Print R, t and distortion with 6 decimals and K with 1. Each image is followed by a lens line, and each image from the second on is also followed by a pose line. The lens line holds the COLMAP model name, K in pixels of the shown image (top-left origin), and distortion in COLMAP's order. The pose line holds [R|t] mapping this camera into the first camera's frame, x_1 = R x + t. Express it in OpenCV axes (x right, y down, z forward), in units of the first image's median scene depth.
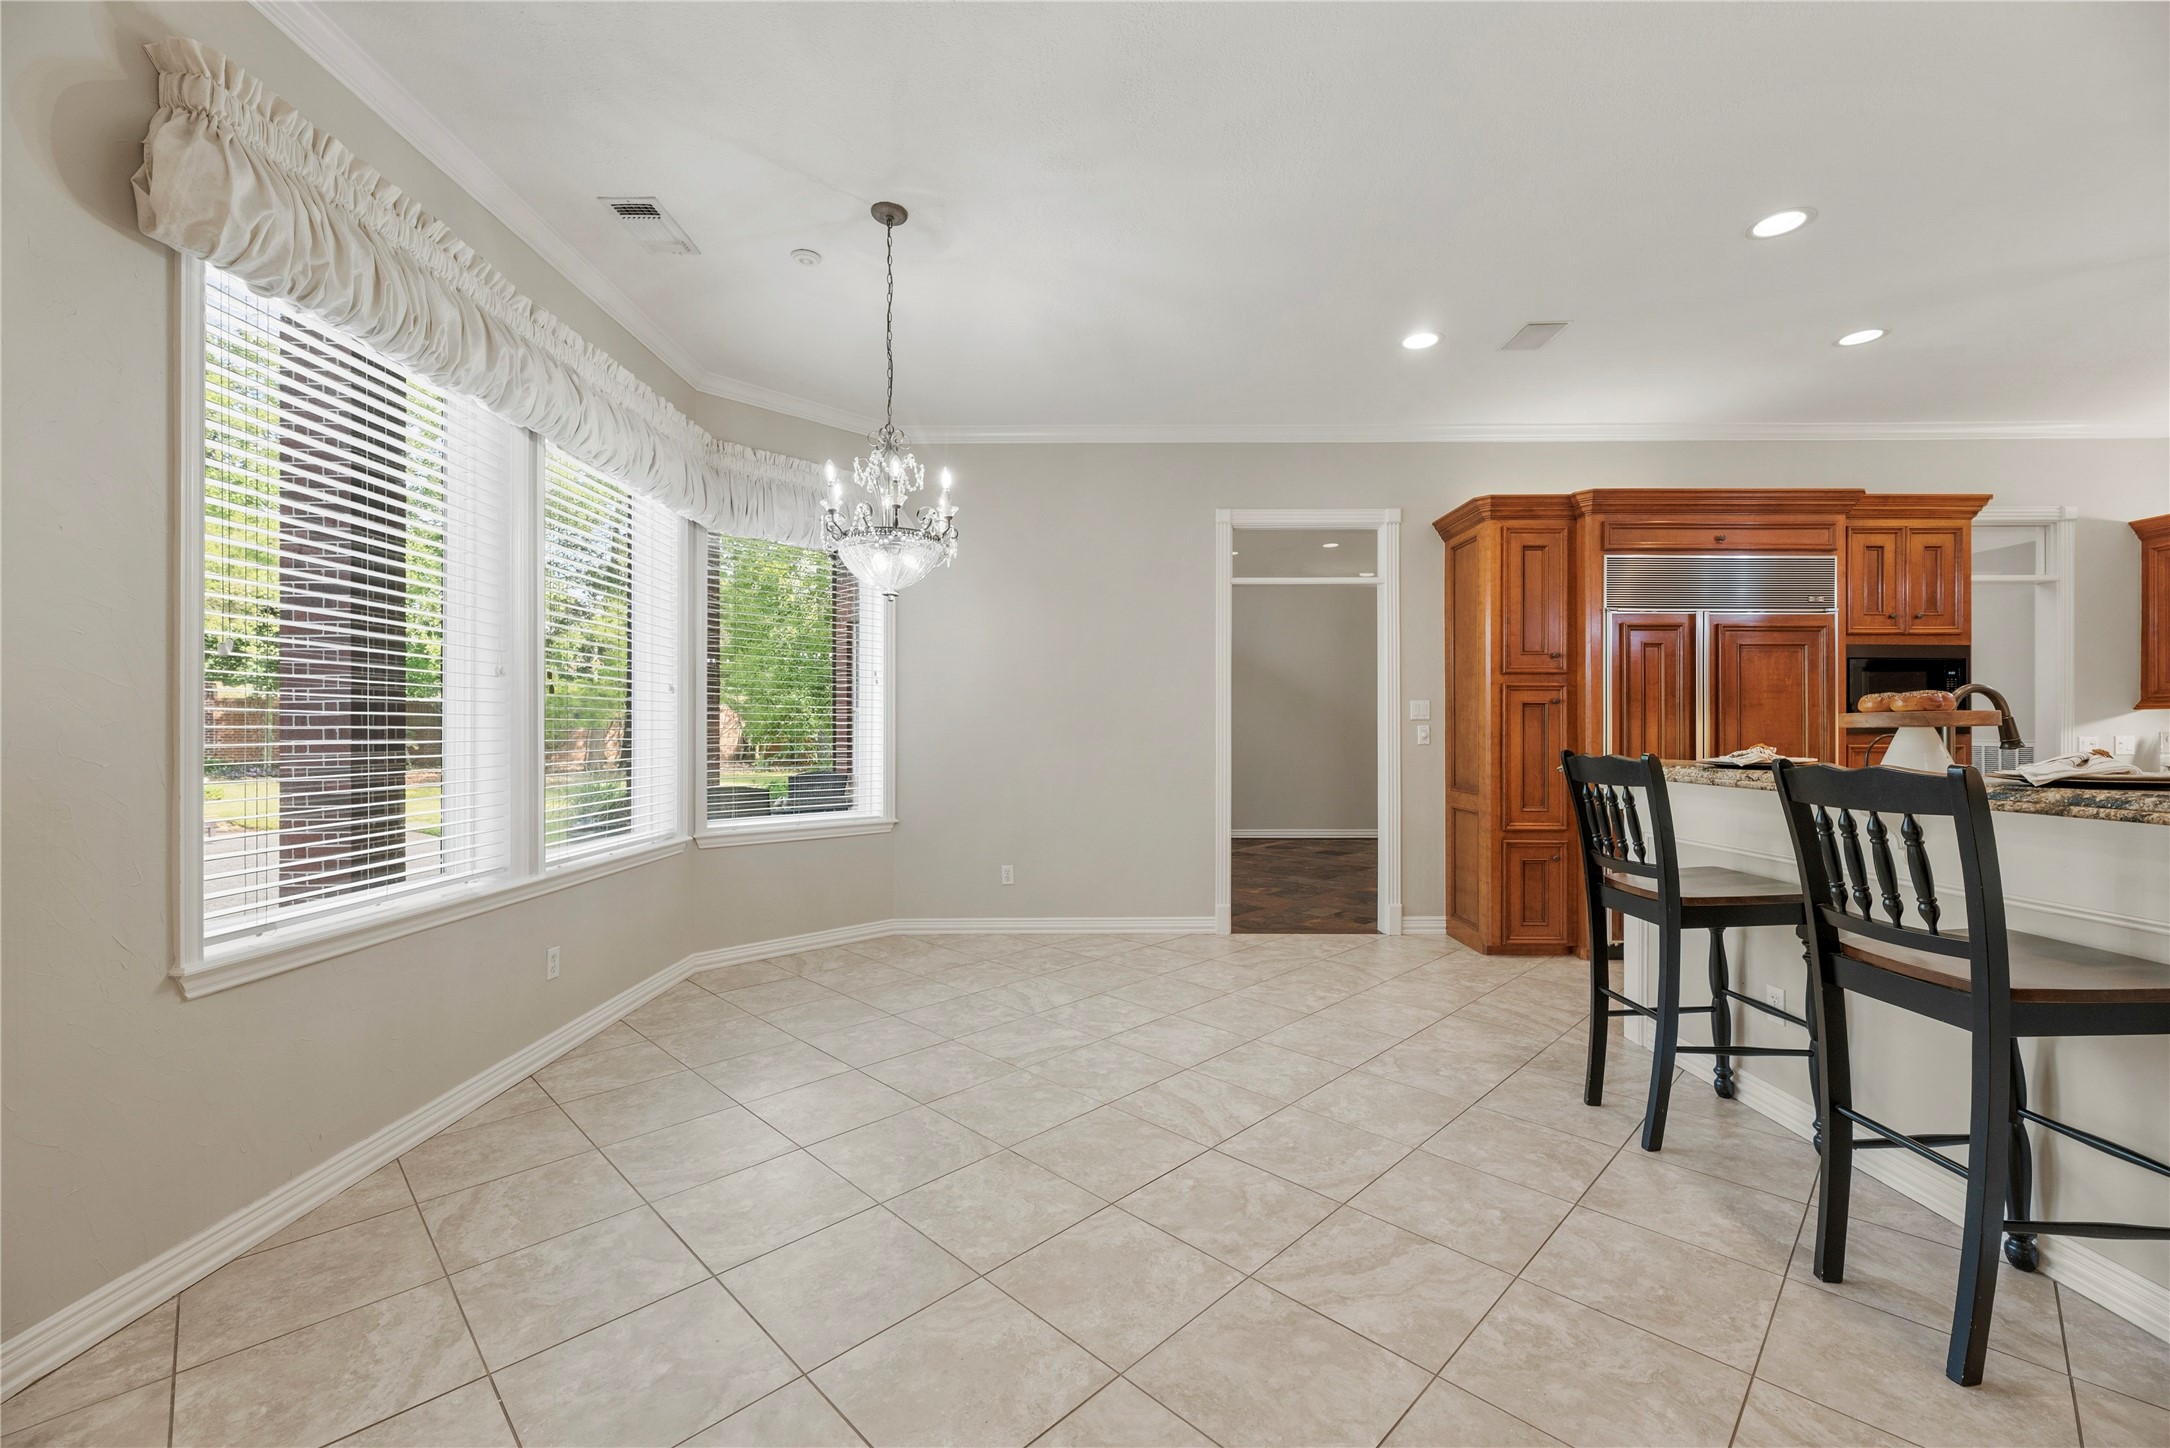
lens RADIAL K [[881.7, 0, 1088.3], [0, 881.7, 736.0], [0, 0, 1]] dist [0.000955, 0.000064]
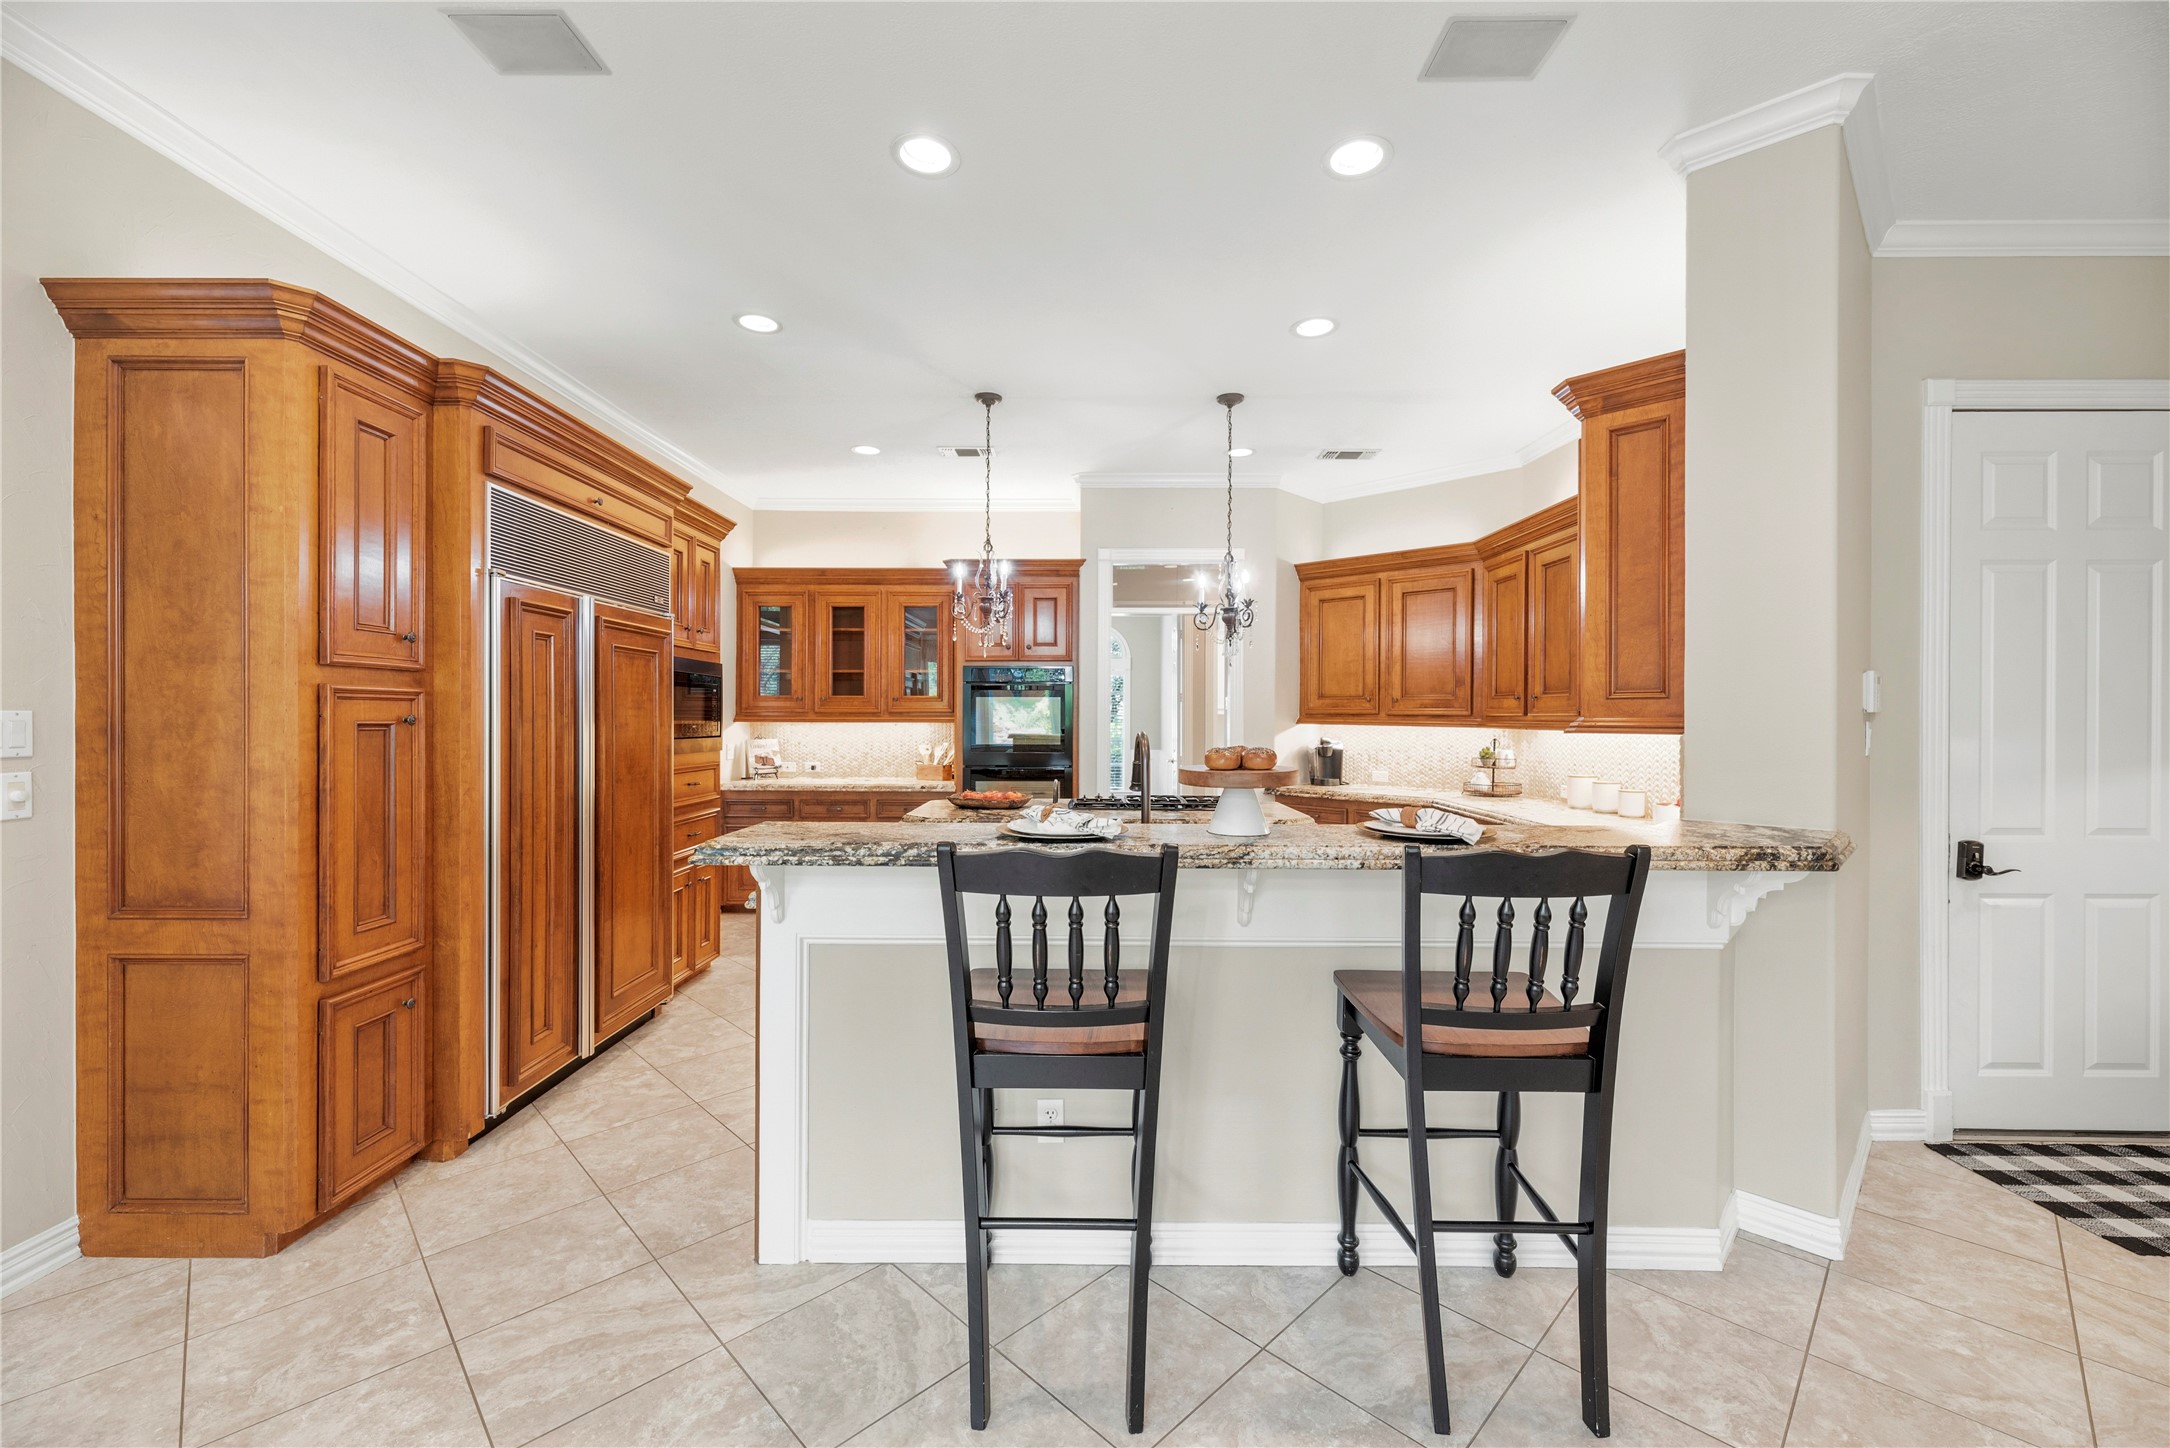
lens RADIAL K [[869.1, 0, 1076.3], [0, 869.1, 718.1], [0, 0, 1]] dist [0.001370, 0.000157]
pose [[0.007307, -0.003053, 0.999969, -0.014163], [0.002524, 0.999992, 0.003034, -0.041372], [-0.999970, 0.002502, 0.007315, 0.574633]]
